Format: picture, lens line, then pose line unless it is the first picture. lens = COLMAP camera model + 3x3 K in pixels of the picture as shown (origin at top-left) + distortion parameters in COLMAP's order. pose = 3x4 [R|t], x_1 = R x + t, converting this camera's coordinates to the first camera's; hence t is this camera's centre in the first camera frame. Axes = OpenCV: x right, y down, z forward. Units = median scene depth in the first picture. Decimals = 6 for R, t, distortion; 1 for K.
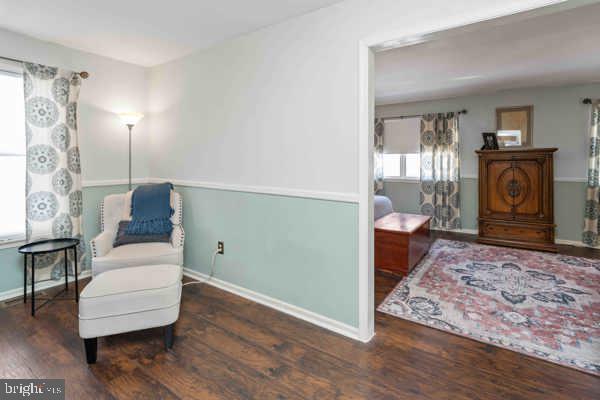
lens RADIAL K [[294.7, 0, 299.2], [0, 294.7, 164.0], [0, 0, 1]] dist [-0.004243, -0.000603]
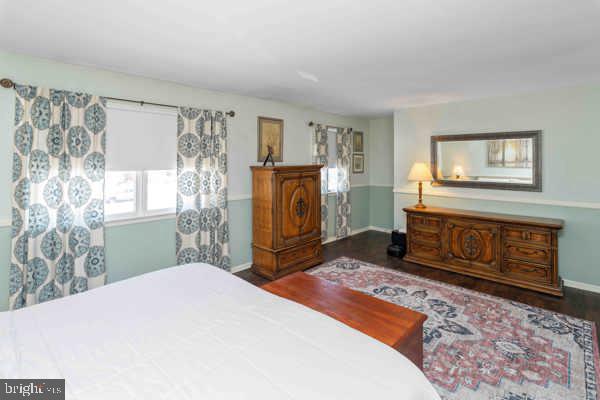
lens RADIAL K [[294.7, 0, 299.2], [0, 294.7, 164.0], [0, 0, 1]] dist [-0.004243, -0.000603]
pose [[0.153336, -0.015686, 0.988050, -0.155373], [0.012241, 0.999827, 0.013973, -0.055254], [-0.988098, 0.009952, 0.153501, 0.687014]]
